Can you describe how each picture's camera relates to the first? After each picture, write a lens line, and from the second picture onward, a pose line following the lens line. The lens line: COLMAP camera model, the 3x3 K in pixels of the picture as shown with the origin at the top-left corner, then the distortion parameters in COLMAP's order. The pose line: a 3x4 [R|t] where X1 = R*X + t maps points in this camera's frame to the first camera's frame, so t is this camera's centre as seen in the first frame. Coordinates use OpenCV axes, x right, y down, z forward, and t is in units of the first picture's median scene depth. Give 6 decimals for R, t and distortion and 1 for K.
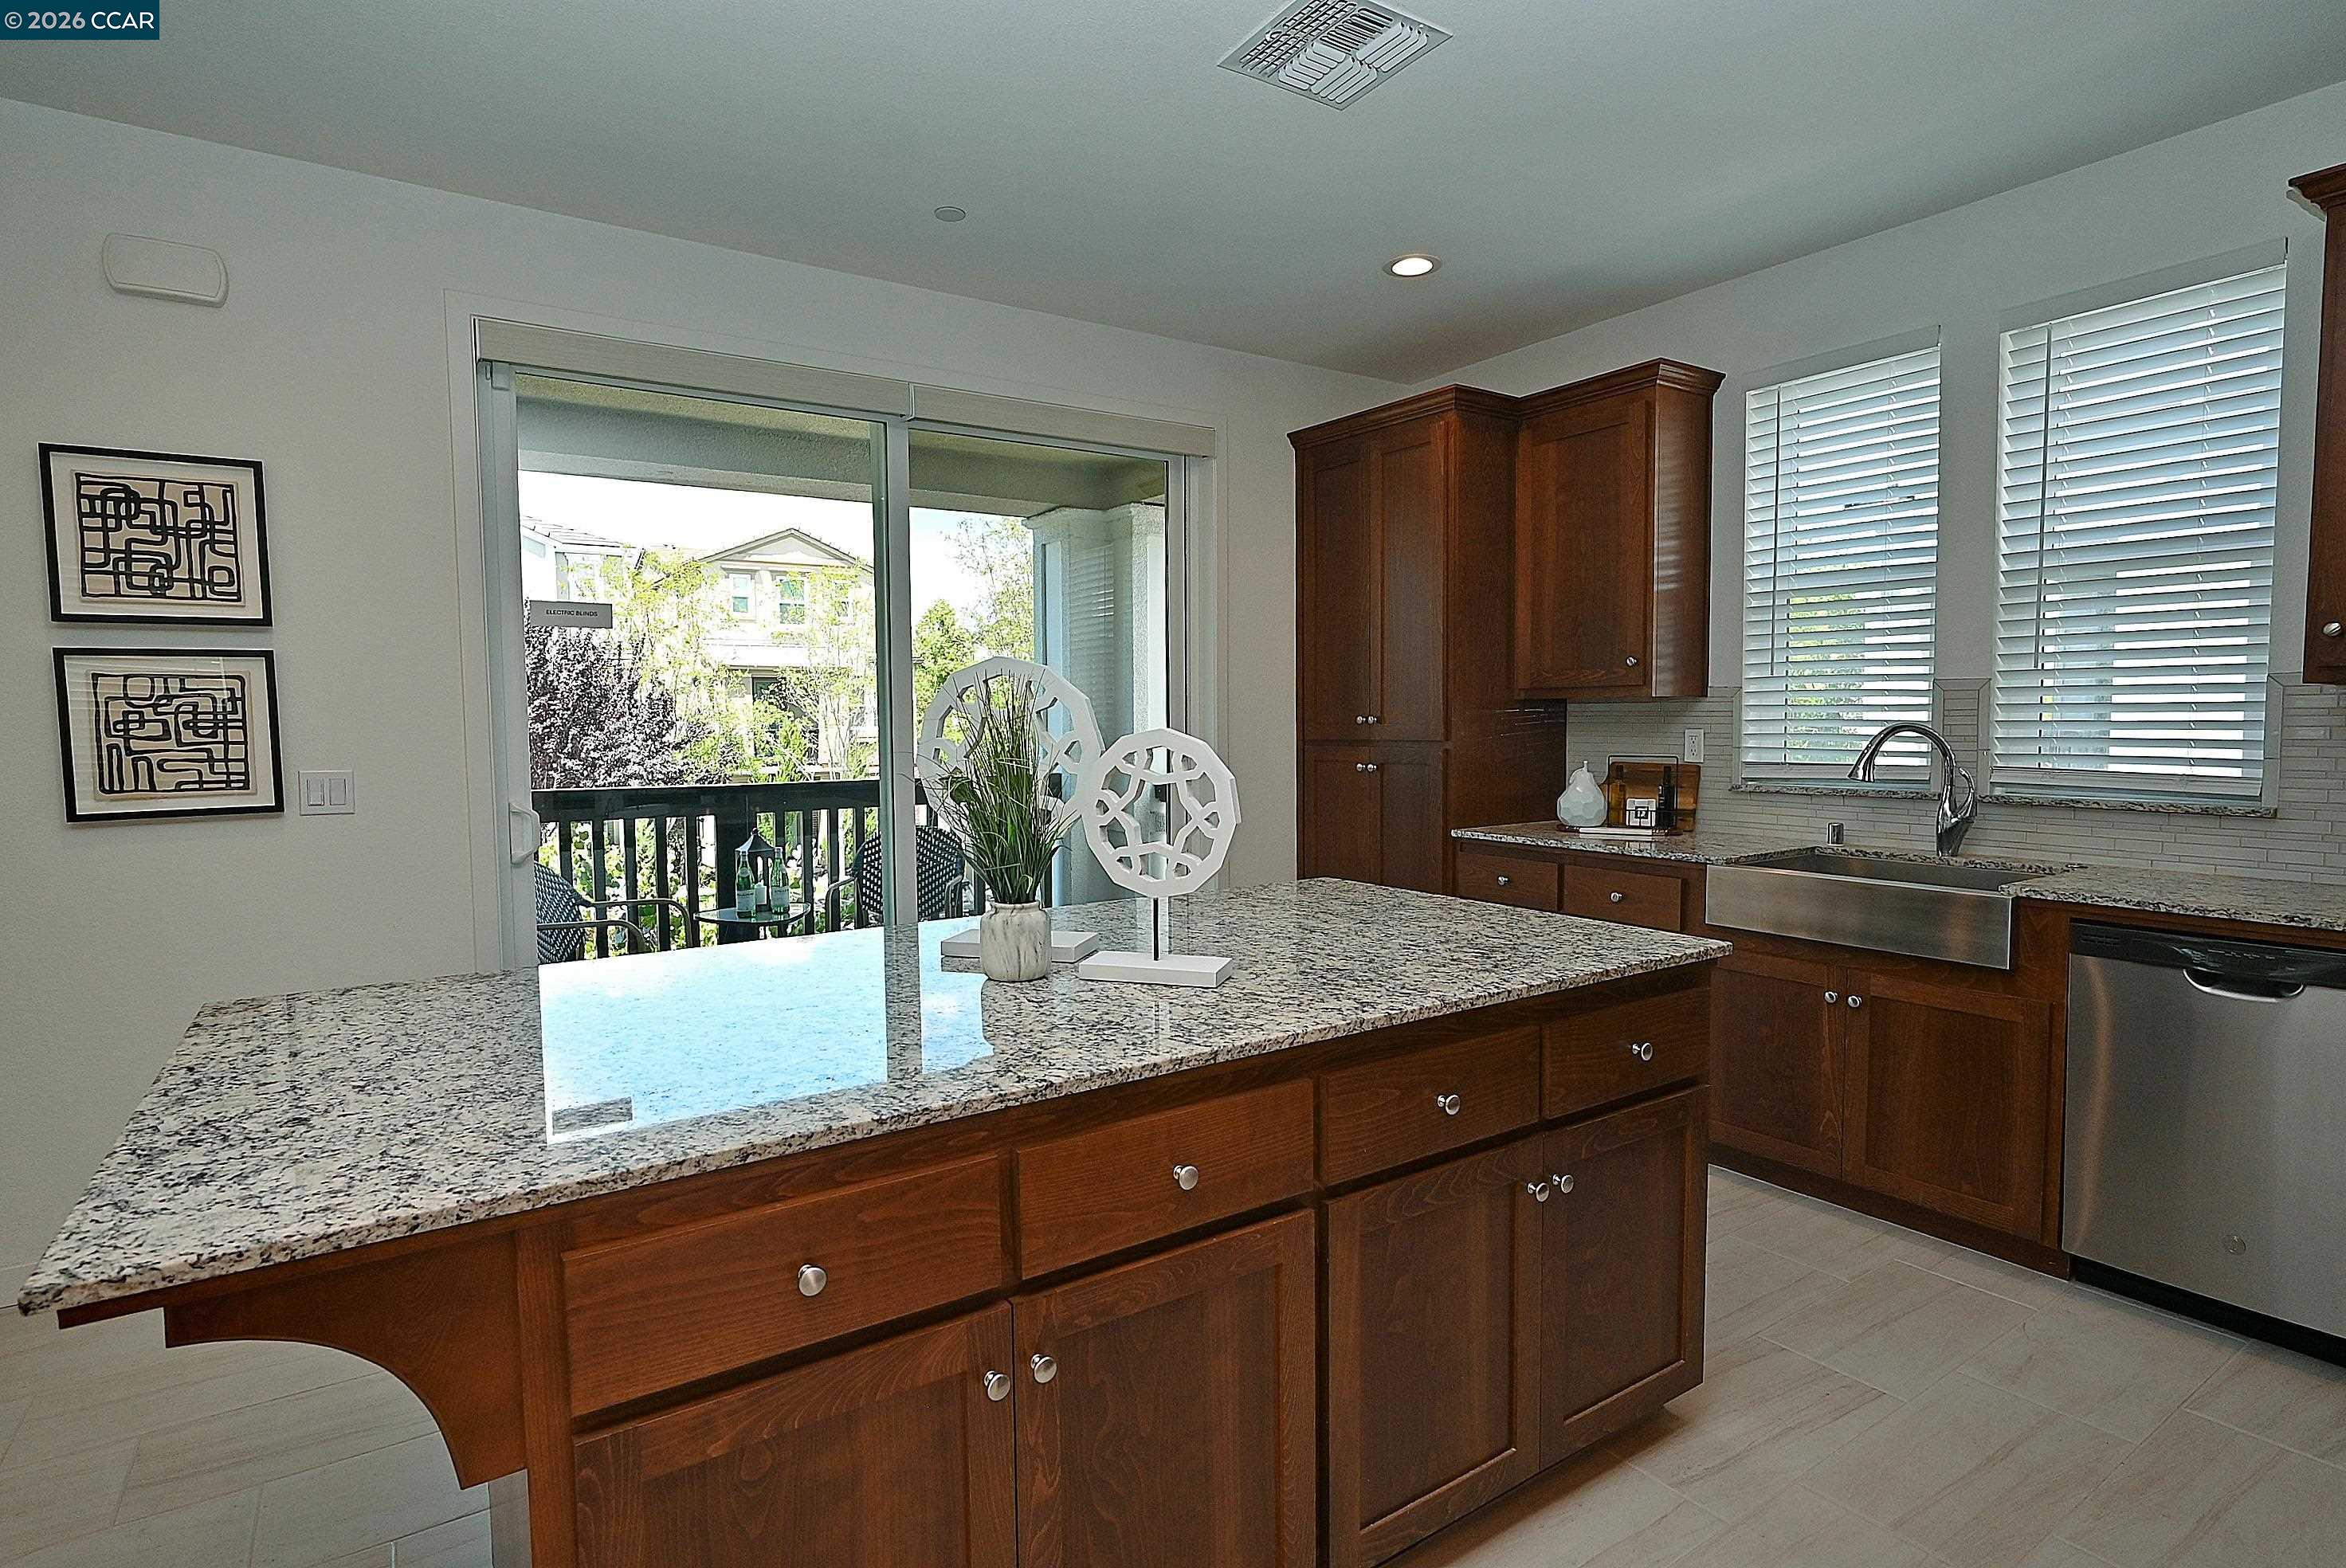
lens RADIAL K [[1172.4, 0, 1167.1], [0, 1172.4, 784.8], [0, 0, 1]] dist [-0.003015, 0.002074]
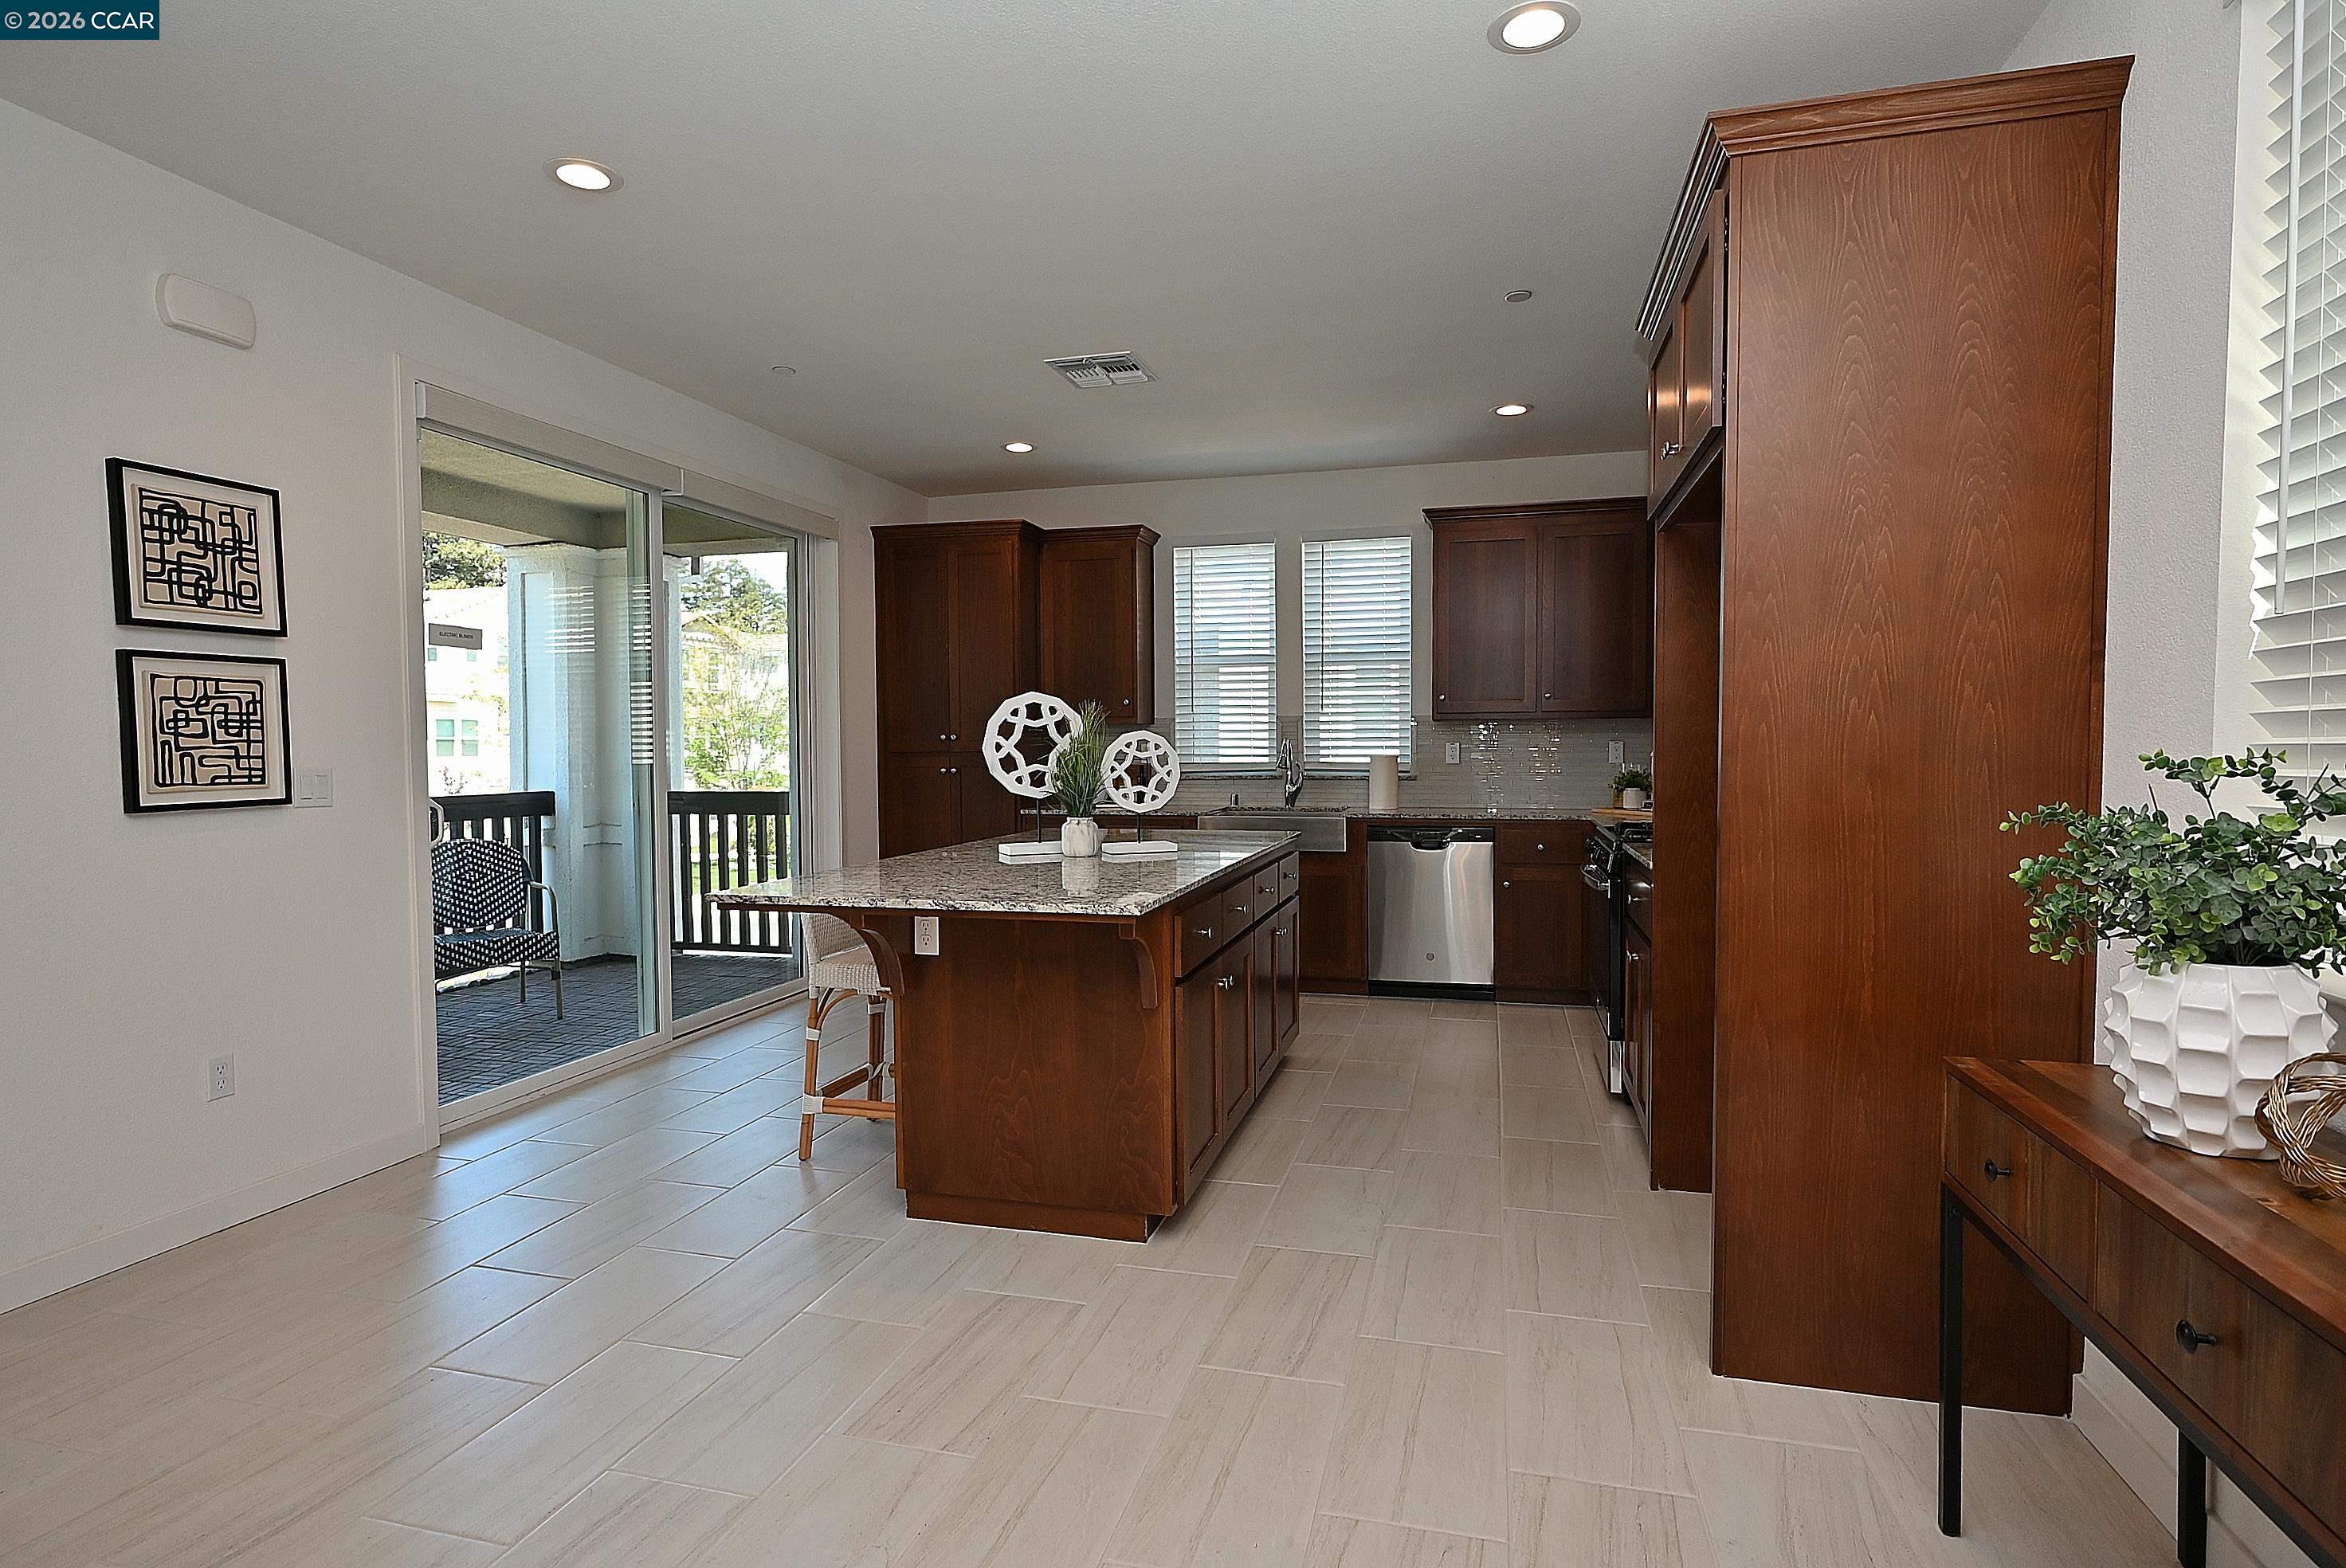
lens RADIAL K [[1172.4, 0, 1177.9], [0, 1172.4, 781.3], [0, 0, 1]] dist [-0.003015, 0.002074]
pose [[0.756154, -0.015319, 0.654215, -0.884867], [0.036572, 0.999153, -0.018875, 0.055732], [-0.653371, 0.038199, 0.756073, -0.408507]]
